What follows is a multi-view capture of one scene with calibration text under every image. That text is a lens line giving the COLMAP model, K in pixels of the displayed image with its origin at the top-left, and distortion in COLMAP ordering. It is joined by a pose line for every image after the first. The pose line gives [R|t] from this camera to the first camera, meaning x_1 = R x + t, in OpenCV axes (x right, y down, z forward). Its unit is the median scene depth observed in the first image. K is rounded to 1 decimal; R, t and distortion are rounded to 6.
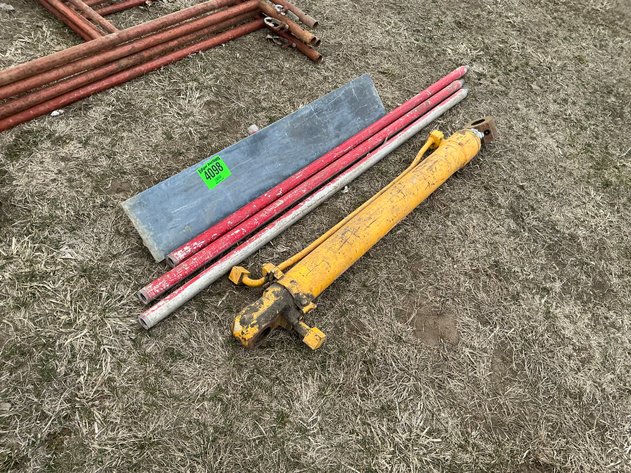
lens RADIAL K [[523.3, 0, 315.0], [0, 523.3, 238.2], [0, 0, 1]] dist [0.067358, -0.131700]
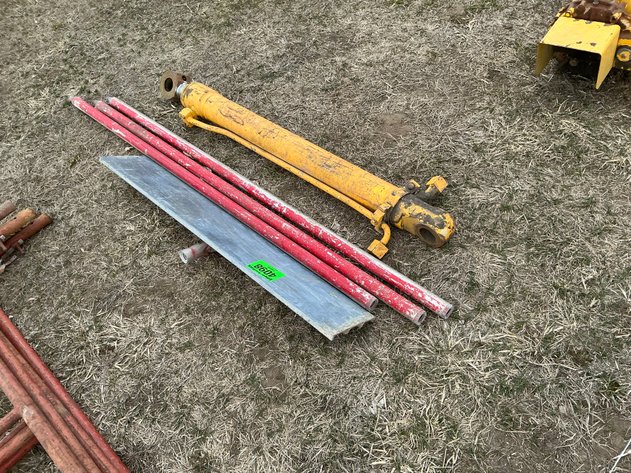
lens RADIAL K [[523.3, 0, 313.8], [0, 523.3, 235.5], [0, 0, 1]] dist [0.067358, -0.131700]
pose [[0.008859, -0.895171, 0.445634, -0.523133], [0.872609, 0.224558, 0.433736, -0.445717], [-0.488339, 0.385022, 0.783124, 0.205032]]
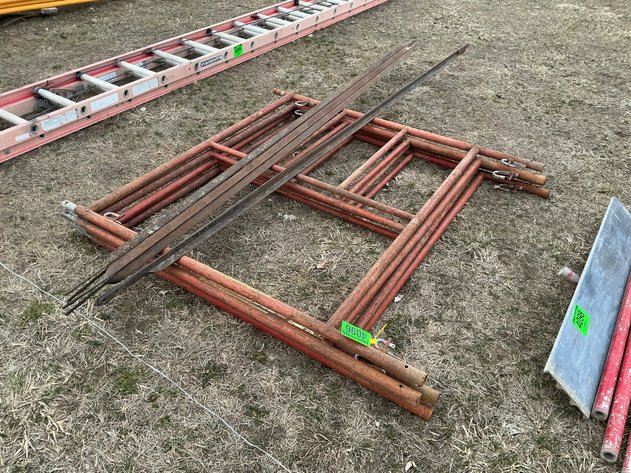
lens RADIAL K [[523.3, 0, 316.5], [0, 523.3, 234.4], [0, 0, 1]] dist [0.067358, -0.131700]
pose [[0.972708, -0.231765, -0.011170, -0.636774], [0.223112, 0.947444, -0.229281, -0.157330], [0.063722, 0.220532, 0.973296, -0.117151]]
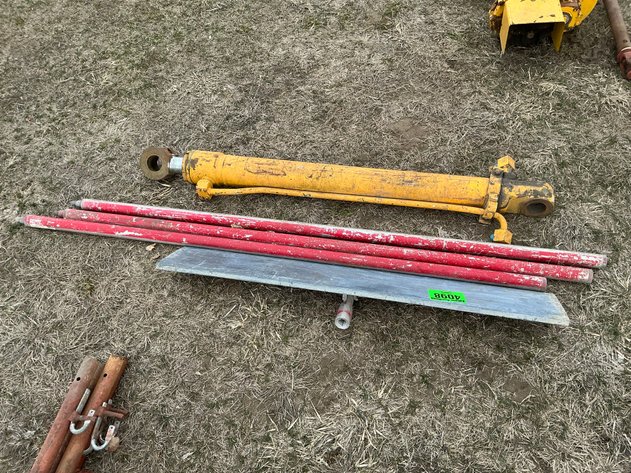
lens RADIAL K [[523.3, 0, 312.0], [0, 523.3, 236.8], [0, 0, 1]] dist [0.067358, -0.131700]
pose [[-0.491083, -0.782025, 0.383763, -0.328909], [0.664068, -0.050959, 0.745933, -0.900138], [-0.563783, 0.621160, 0.544343, 0.555884]]
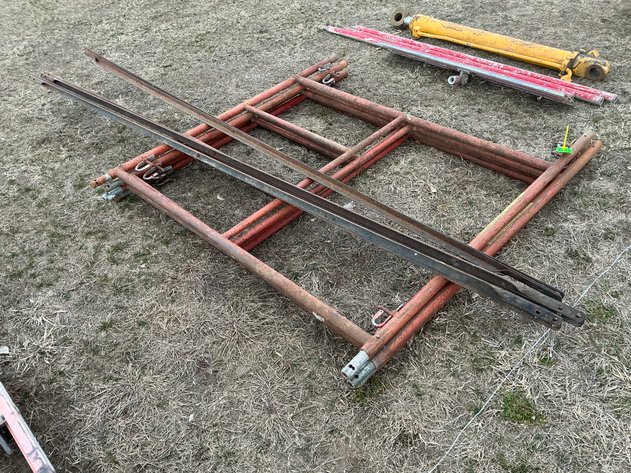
lens RADIAL K [[523.3, 0, 311.2], [0, 523.3, 235.3], [0, 0, 1]] dist [0.067358, -0.131700]
pose [[0.056983, -0.818257, 0.572021, -1.520368], [0.843486, 0.345981, 0.410888, -1.122695], [-0.534120, 0.459078, 0.709903, 0.362226]]
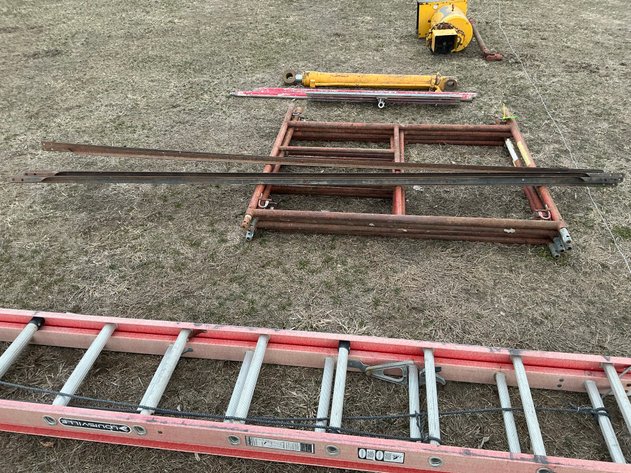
lens RADIAL K [[523.3, 0, 314.5], [0, 523.3, 237.5], [0, 0, 1]] dist [0.067358, -0.131700]
pose [[-0.539183, -0.640924, 0.546350, -1.592843], [0.589572, 0.176003, 0.788307, -2.096812], [-0.601405, 0.747154, 0.282973, 1.046392]]
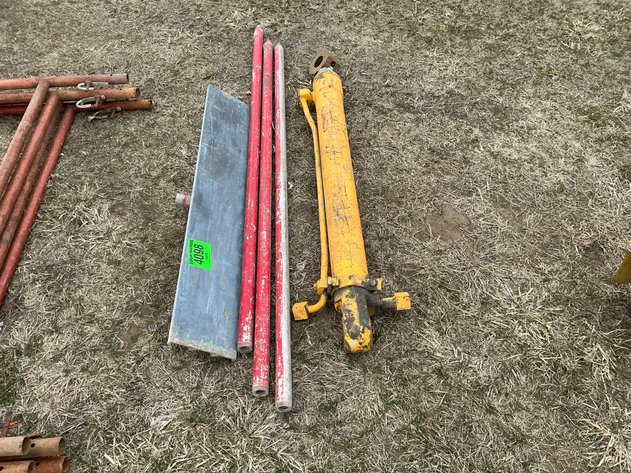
lens RADIAL K [[523.3, 0, 316.7], [0, 523.3, 237.0], [0, 0, 1]] dist [0.067358, -0.131700]
pose [[0.700697, -0.660849, 0.268892, -0.267442], [0.646554, 0.747511, 0.152304, -0.150610], [-0.301650, 0.067134, 0.951052, 0.020039]]
